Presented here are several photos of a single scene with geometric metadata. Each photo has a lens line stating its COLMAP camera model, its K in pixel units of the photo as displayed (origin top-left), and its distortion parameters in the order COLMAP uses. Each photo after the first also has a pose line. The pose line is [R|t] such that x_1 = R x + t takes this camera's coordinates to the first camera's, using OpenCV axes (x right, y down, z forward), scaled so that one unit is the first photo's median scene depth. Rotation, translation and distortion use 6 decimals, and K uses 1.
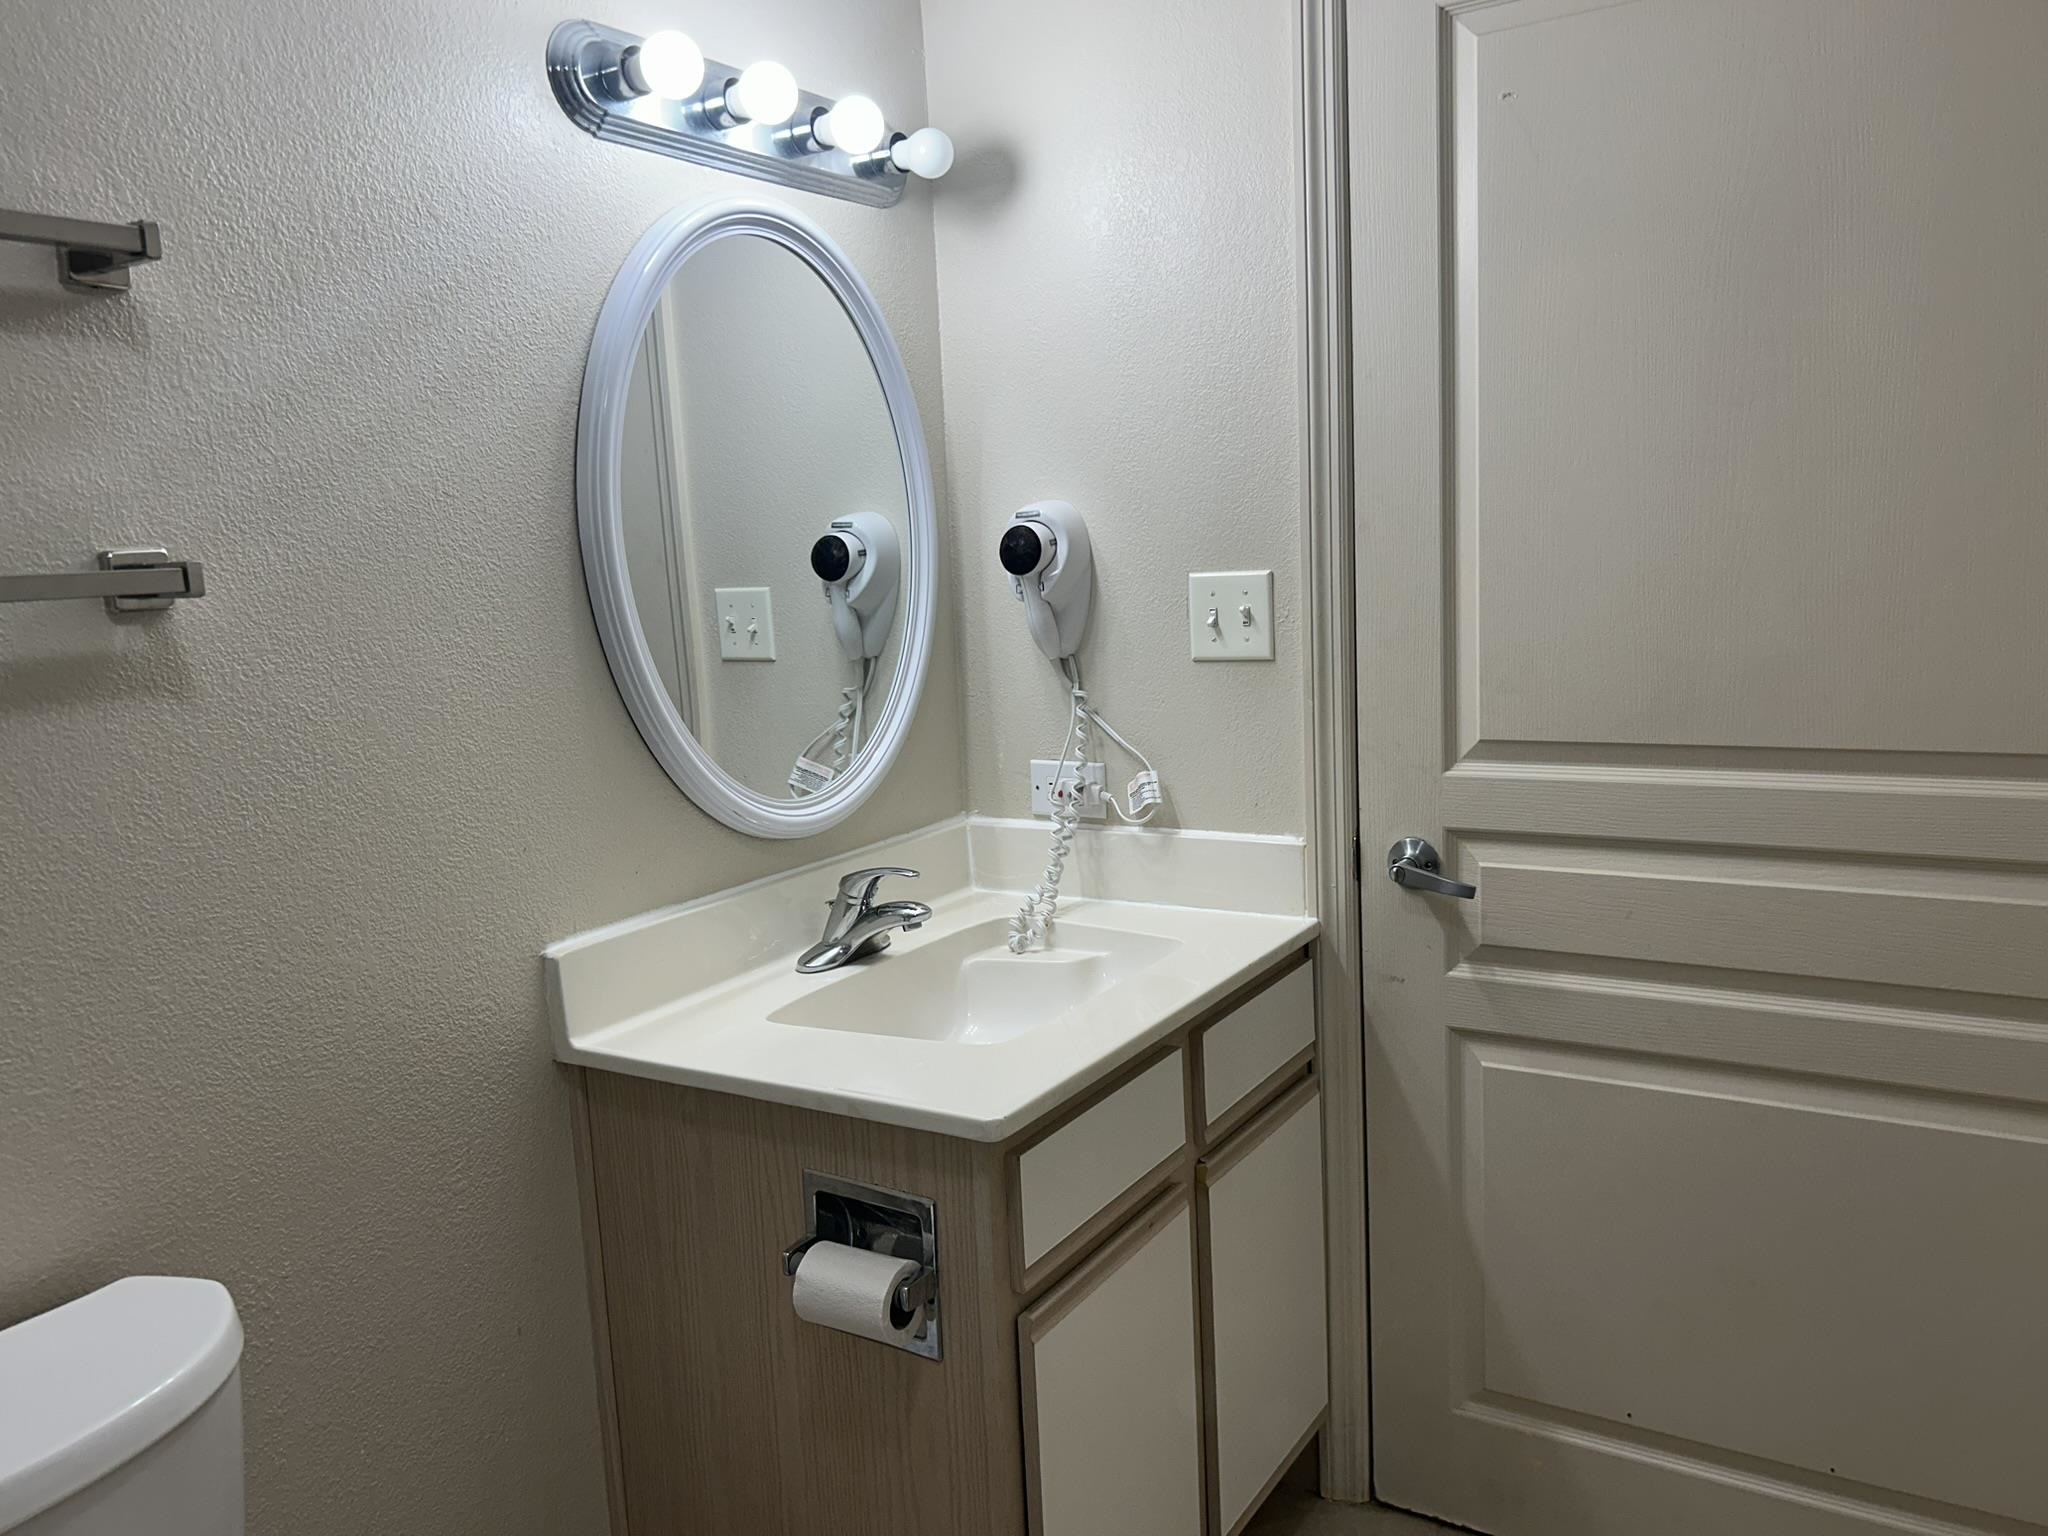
lens RADIAL K [[1542.4, 0, 1027.2], [0, 1542.4, 773.6], [0, 0, 1]] dist [0.041507, -0.046917]
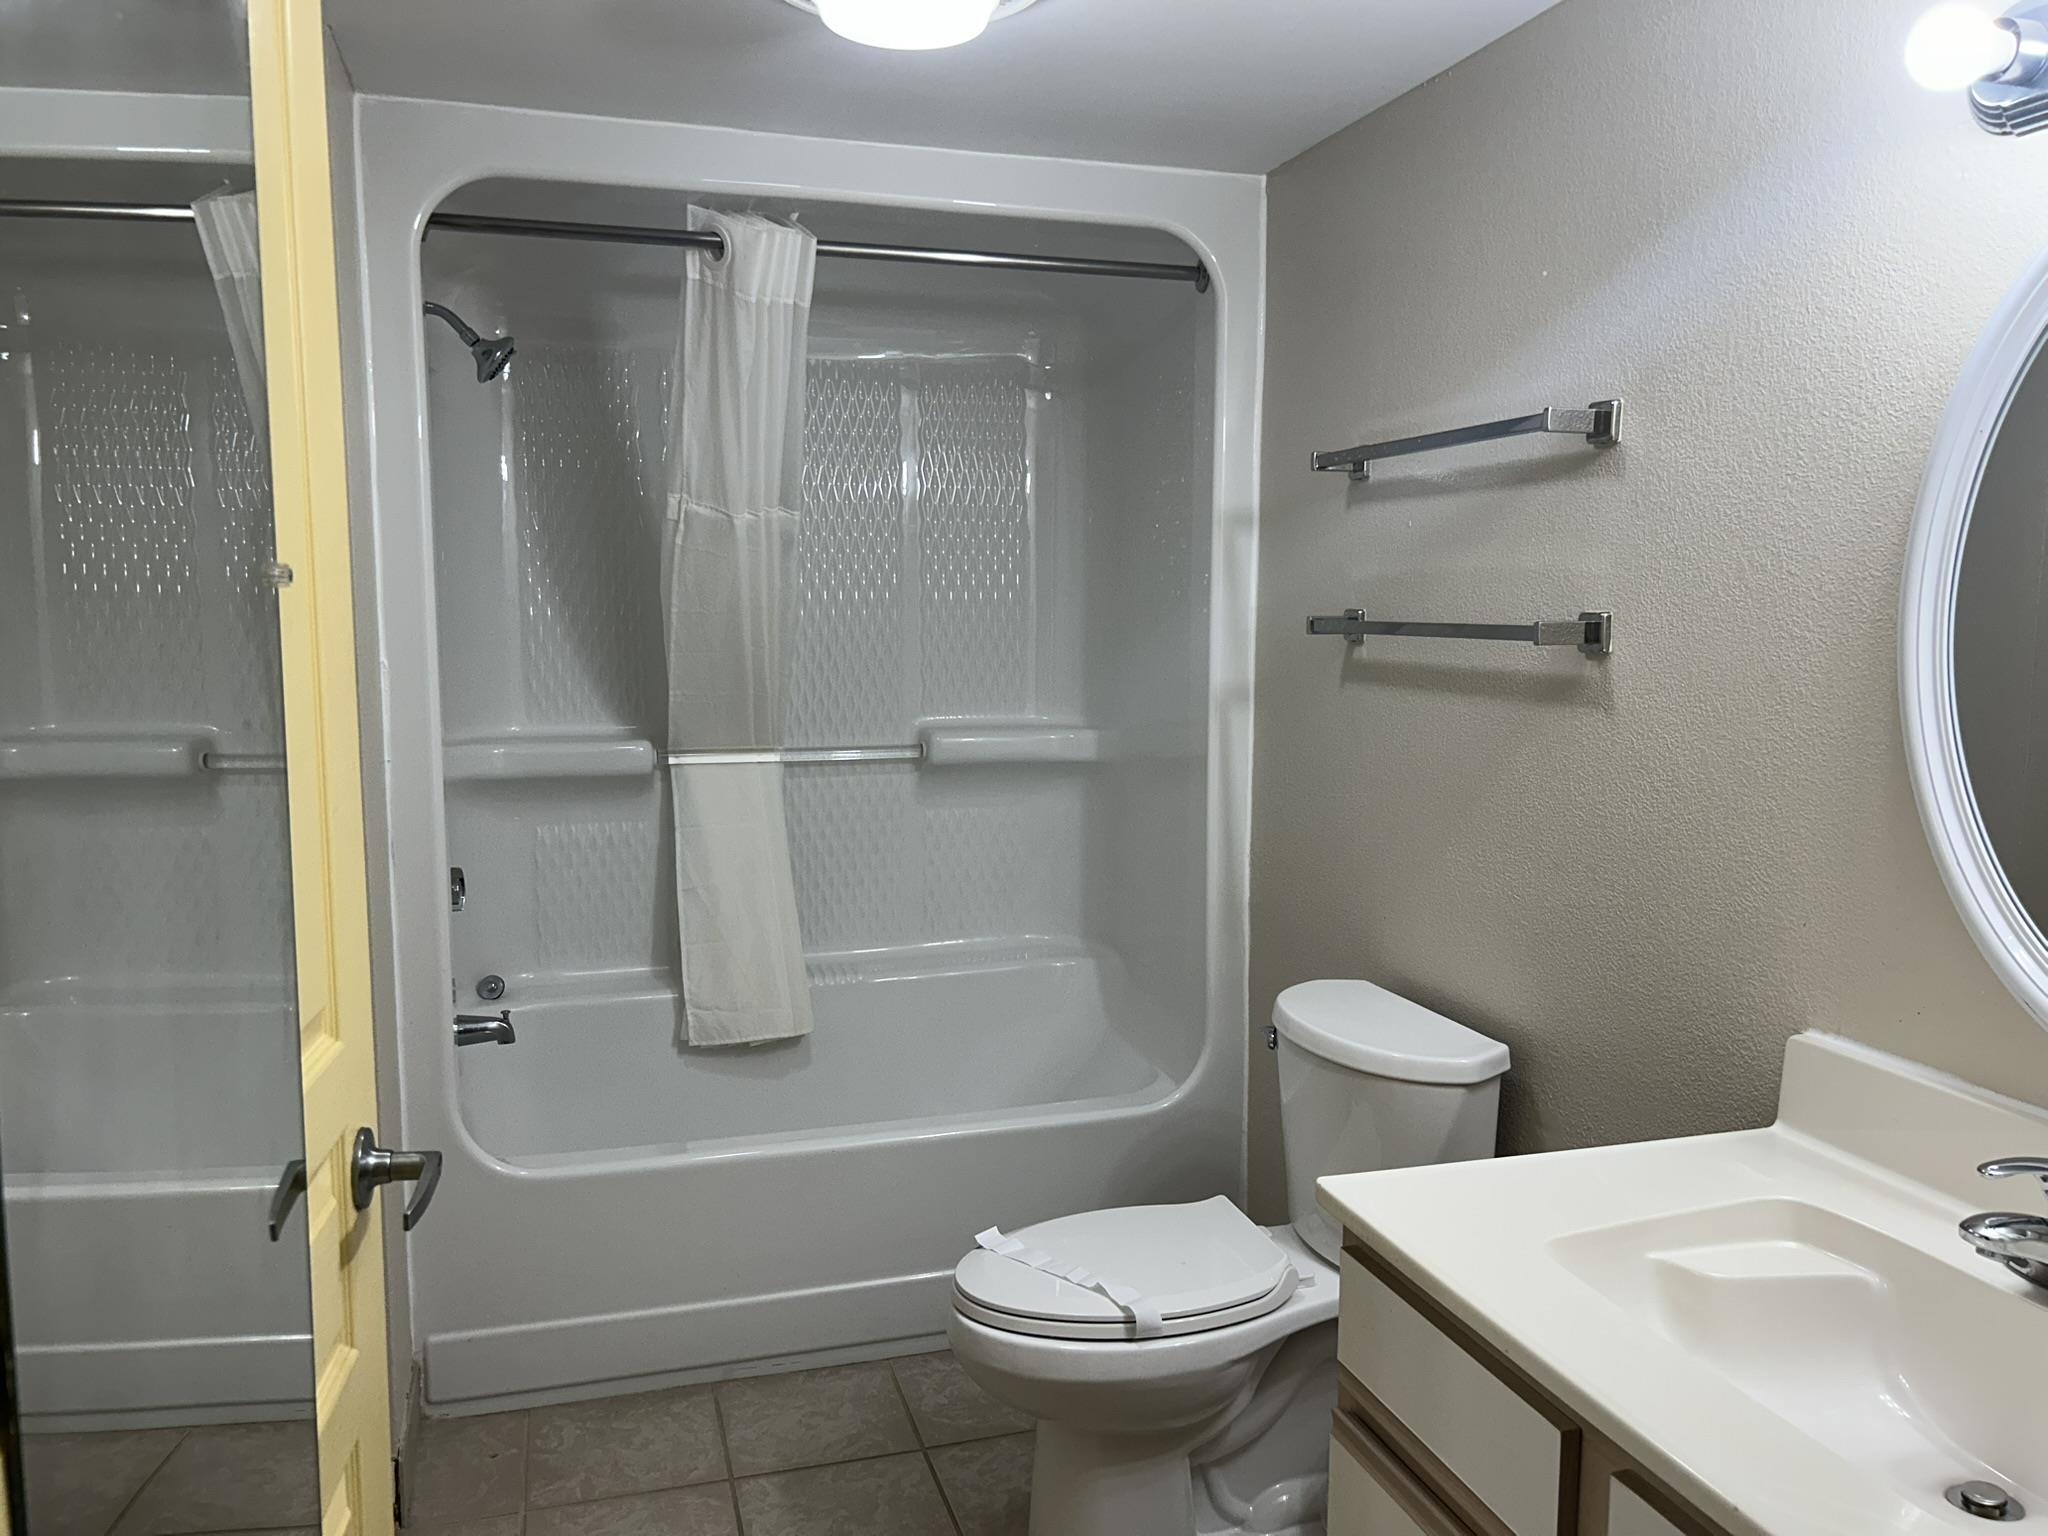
lens RADIAL K [[1542.4, 0, 1024.3], [0, 1542.4, 765.0], [0, 0, 1]] dist [0.041507, -0.046917]
pose [[-0.654141, 0.134204, -0.744372, 0.899481], [-0.078478, 0.966779, 0.243267, -0.310273], [0.752291, 0.217547, -0.621878, 1.486464]]
